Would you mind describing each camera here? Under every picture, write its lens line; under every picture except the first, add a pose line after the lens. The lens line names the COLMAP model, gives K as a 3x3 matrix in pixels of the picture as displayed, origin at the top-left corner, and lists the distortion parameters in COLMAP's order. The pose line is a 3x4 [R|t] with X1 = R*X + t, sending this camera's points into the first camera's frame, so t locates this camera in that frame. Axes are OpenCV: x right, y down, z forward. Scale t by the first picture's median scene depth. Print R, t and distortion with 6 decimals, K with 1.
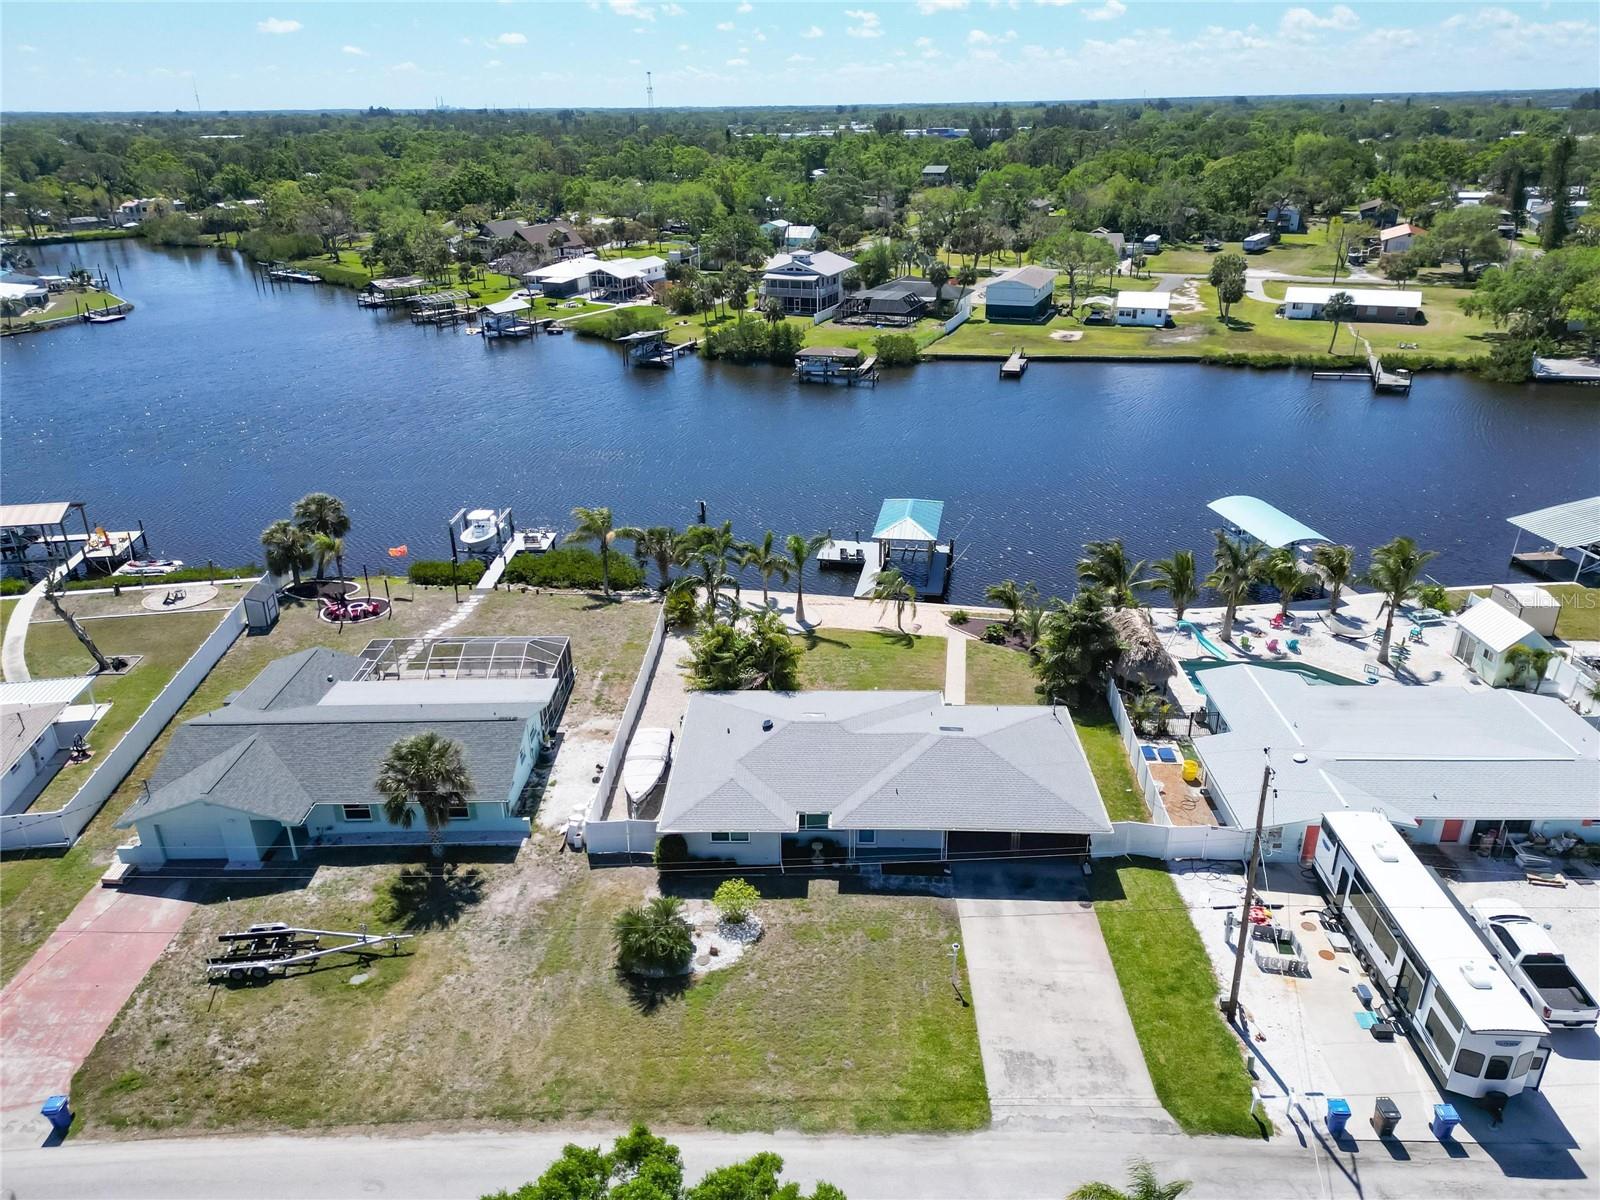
lens RADIAL K [[1120.8, 0, 803.3], [0, 1120.8, 600.5], [0, 0, 1]] dist [0.073551, -0.070686]
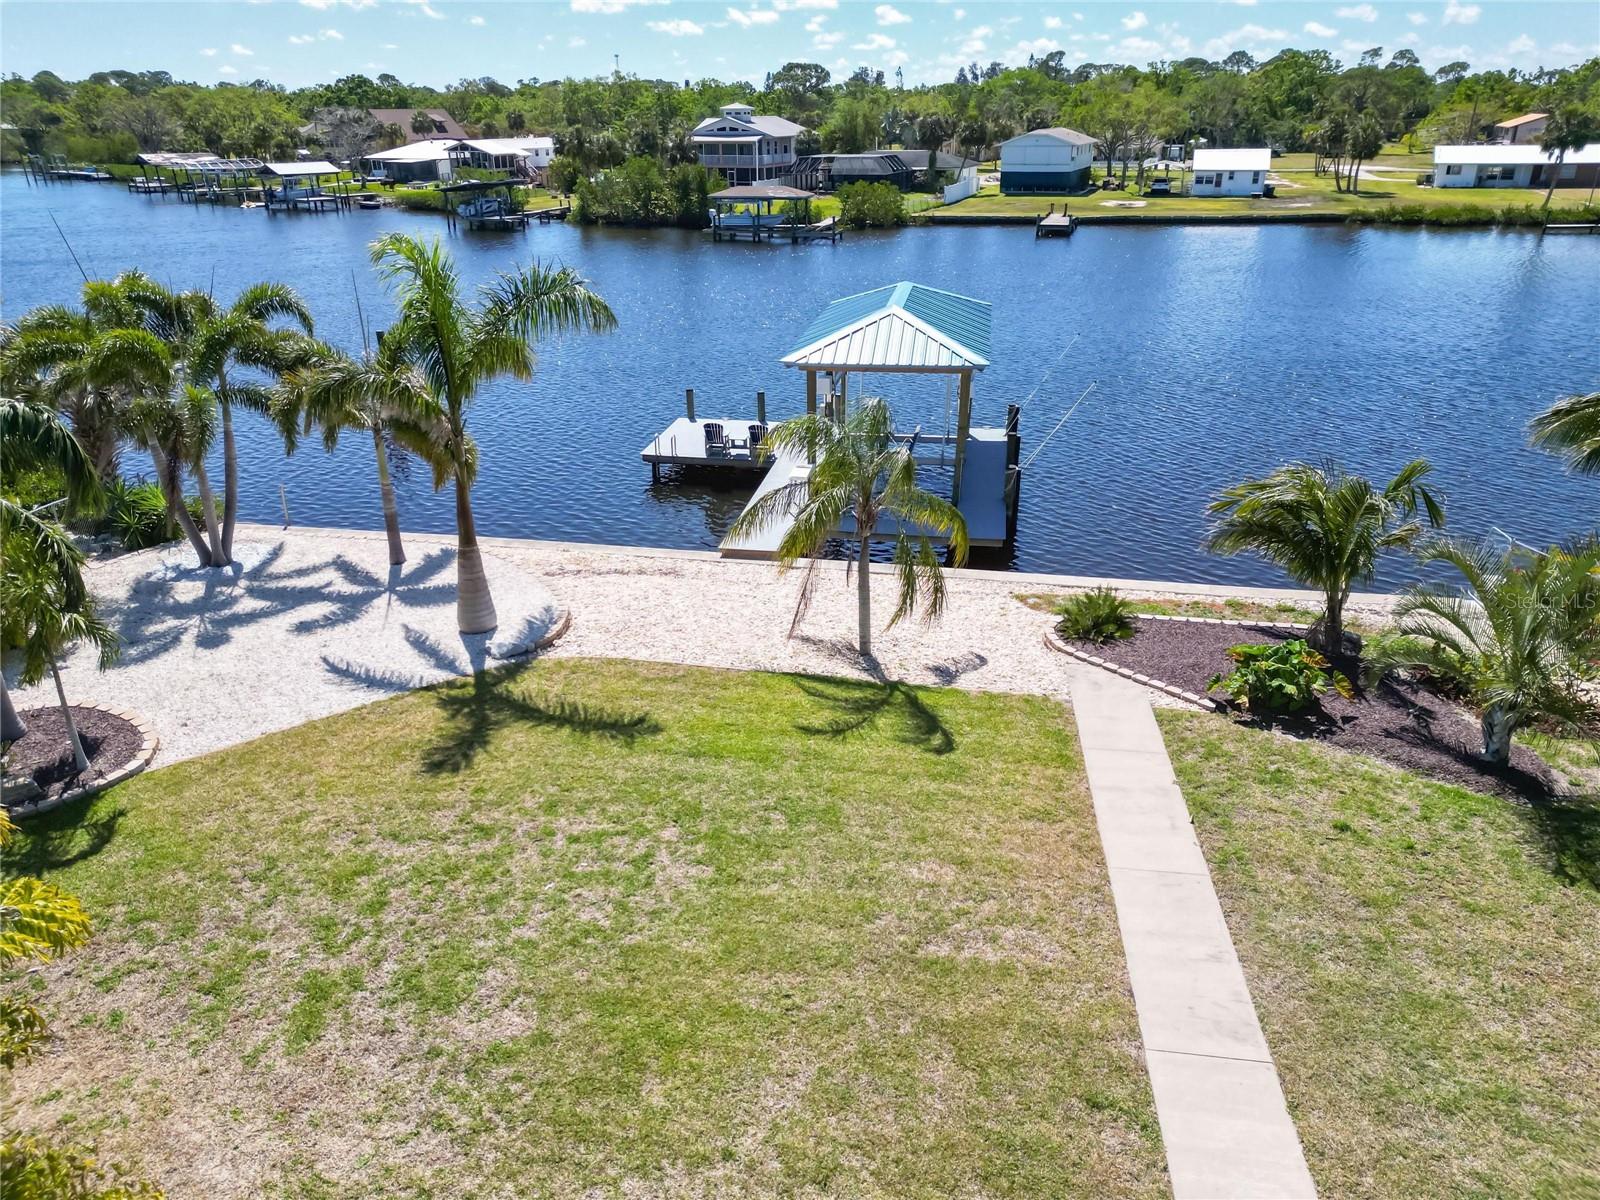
lens RADIAL K [[1114.0, 0, 801.4], [0, 1114.0, 602.1], [0, 0, 1]] dist [0.086423, -0.093670]
pose [[0.999878, -0.001345, 0.015532, 0.081414], [0.001422, 0.999987, -0.004966, 0.015987], [-0.015525, 0.004988, 0.999867, 0.898642]]
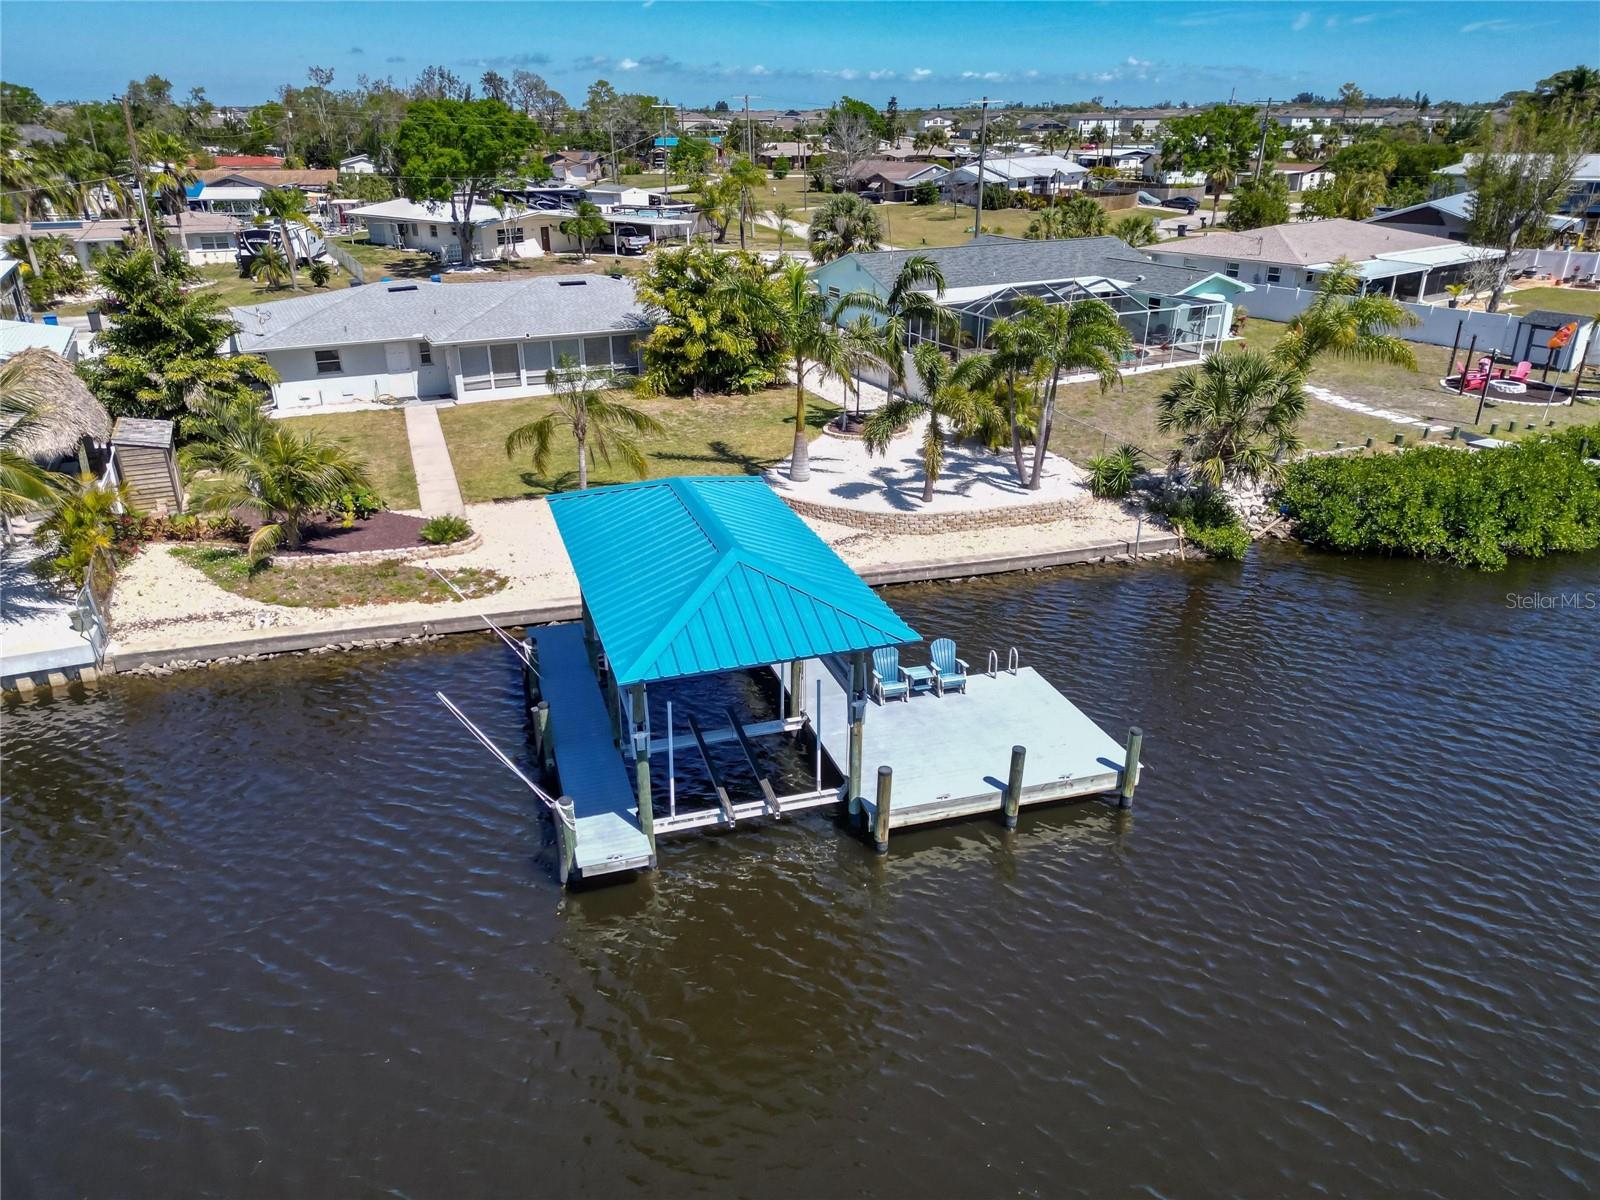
lens RADIAL K [[1114.0, 0, 801.4], [0, 1114.0, 602.1], [0, 0, 1]] dist [0.086423, -0.093670]
pose [[-0.880916, 0.199949, -0.428961, 0.247104], [-0.182081, 0.693424, 0.697144, -0.323969], [0.436845, 0.692231, -0.574441, 1.572560]]
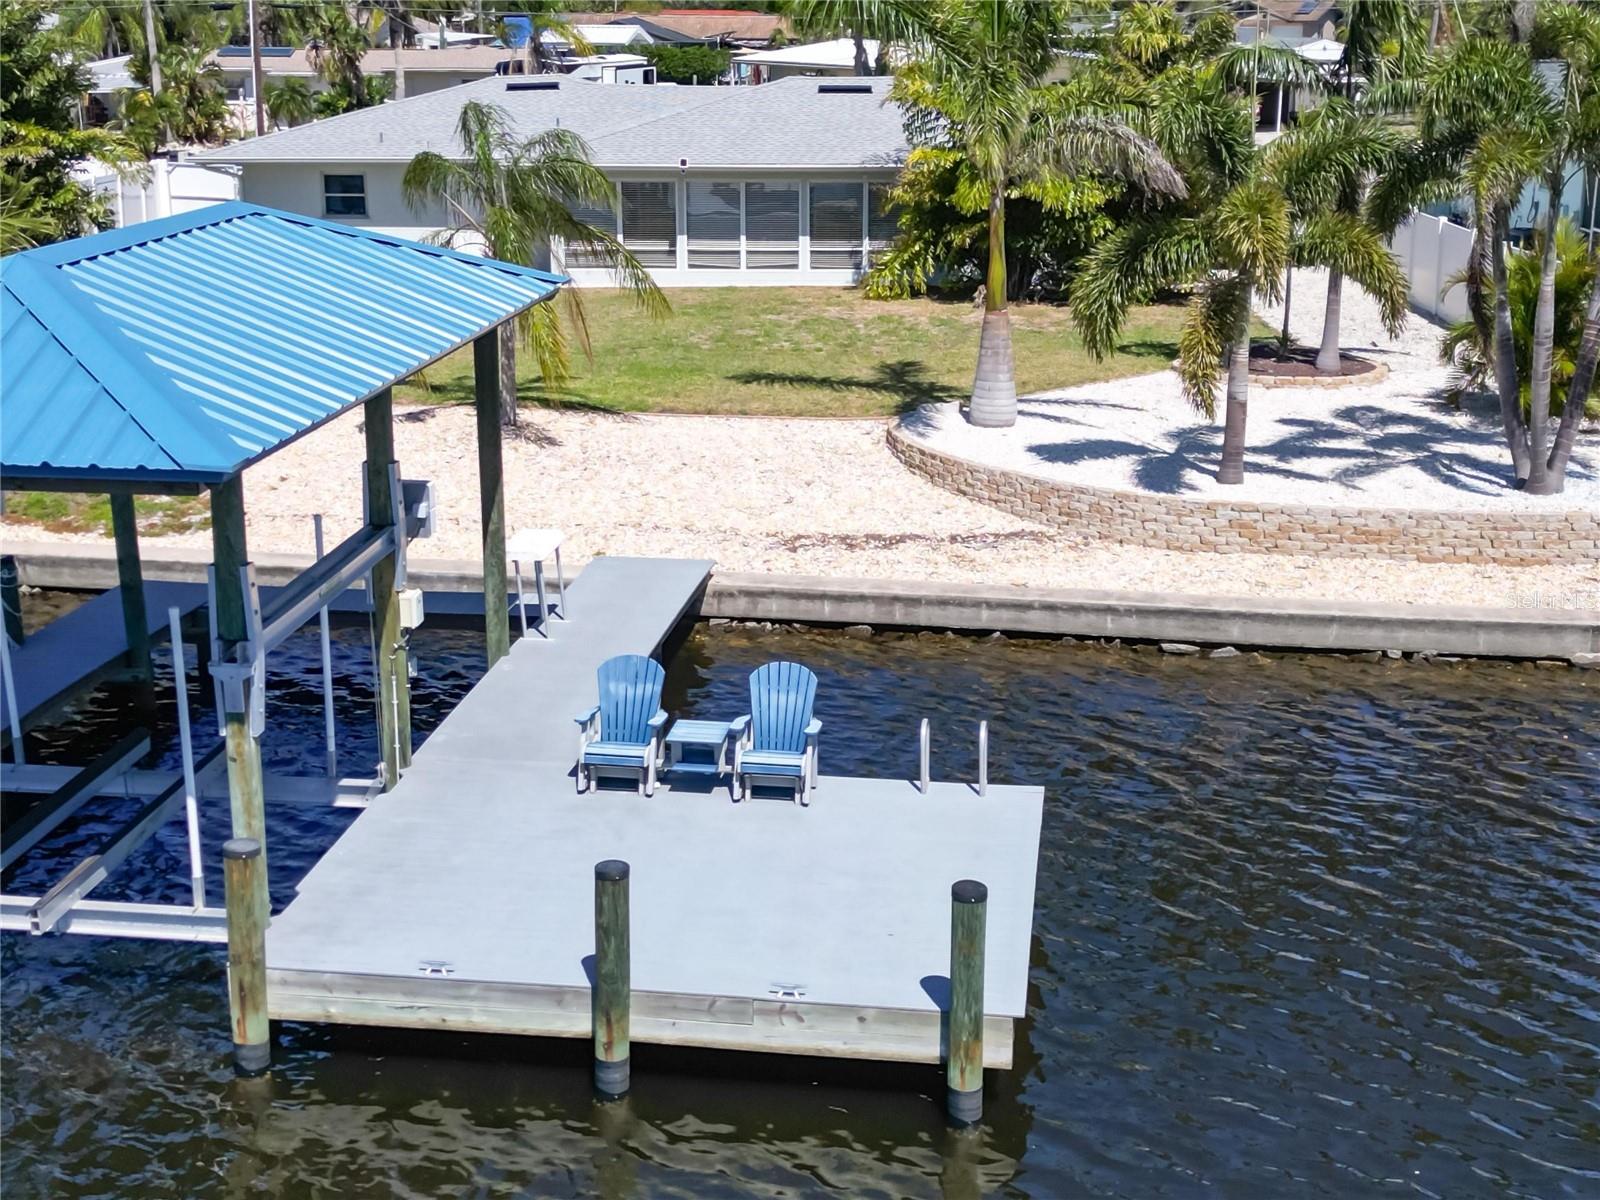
lens RADIAL K [[2213.7, 0, 800.0], [0, 2213.7, 600.0], [0, 0, 1]] dist [0.222607, -0.713602]
pose [[-0.998916, 0.023220, -0.040348, 0.059527], [-0.007578, 0.774056, 0.633071, -0.256191], [0.045931, 0.632691, -0.773041, 1.608099]]
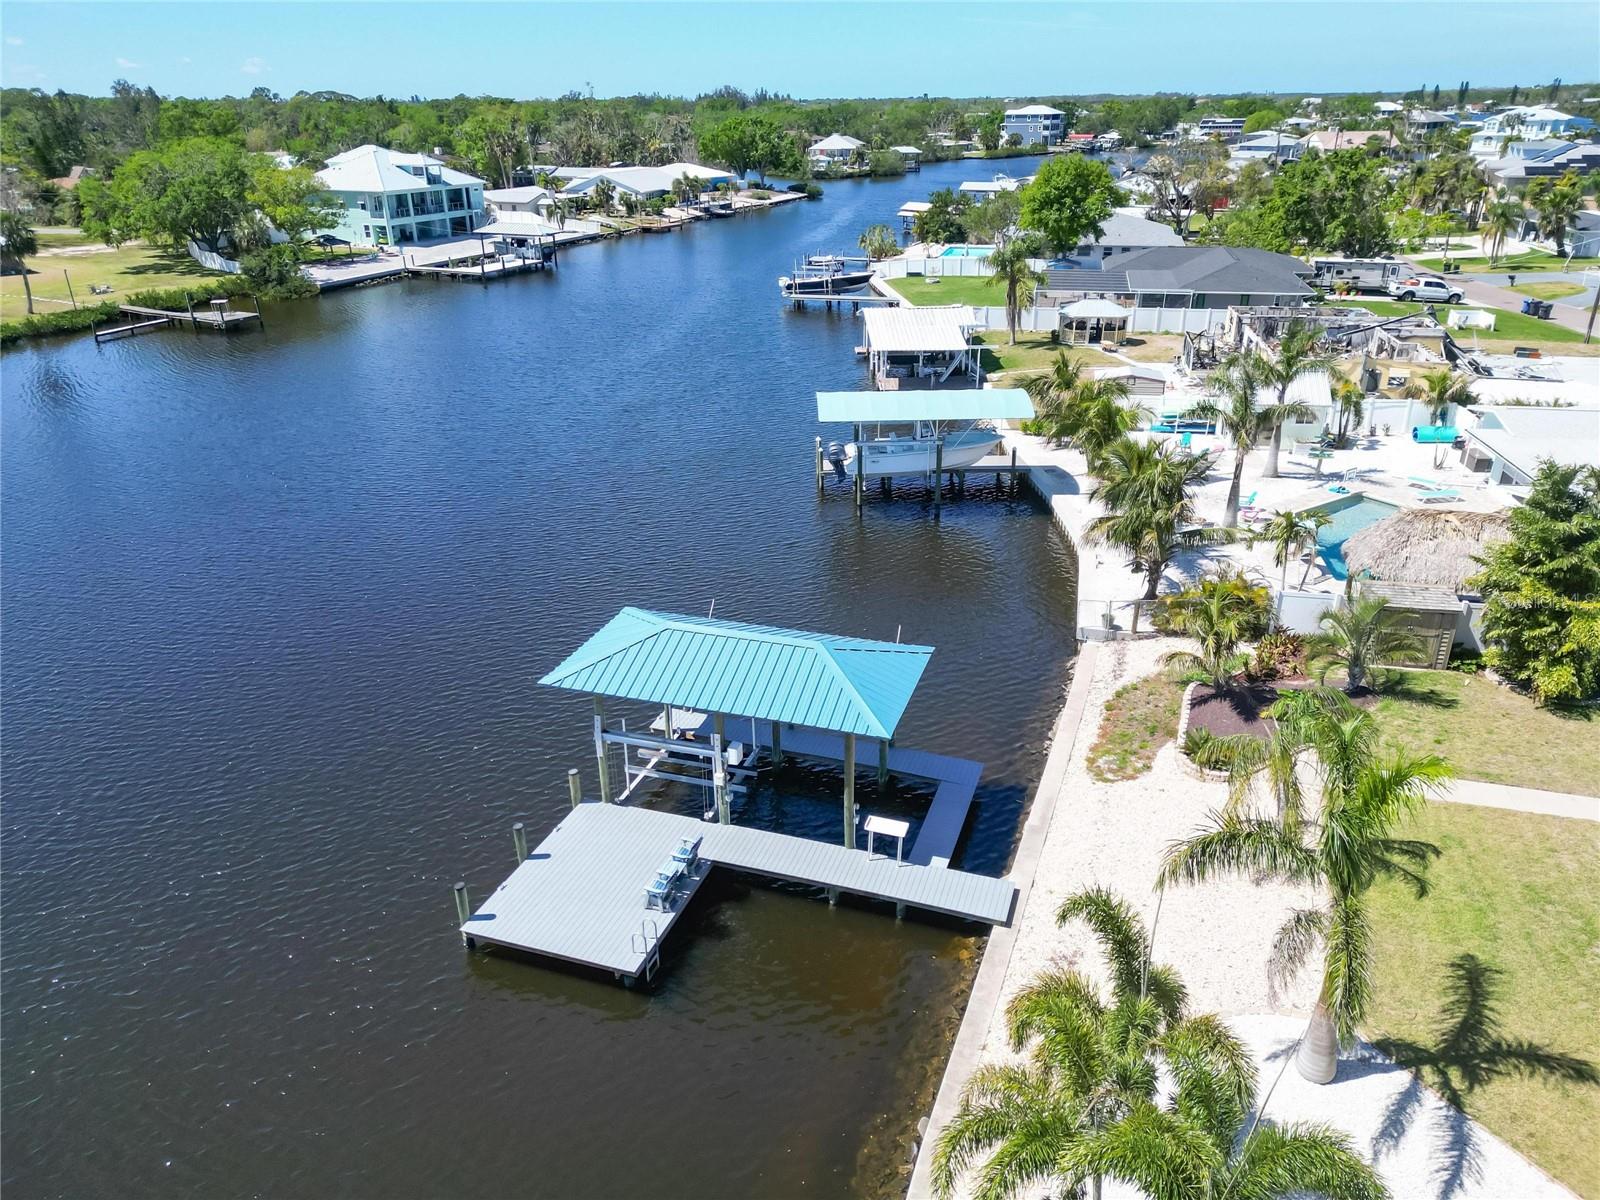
lens RADIAL K [[1120.8, 0, 803.3], [0, 1120.8, 600.5], [0, 0, 1]] dist [0.073551, -0.070686]
pose [[0.143678, -0.389426, 0.909782, -0.264045], [0.405085, 0.861918, 0.304965, -0.249393], [-0.902919, 0.324722, 0.281589, 1.206424]]
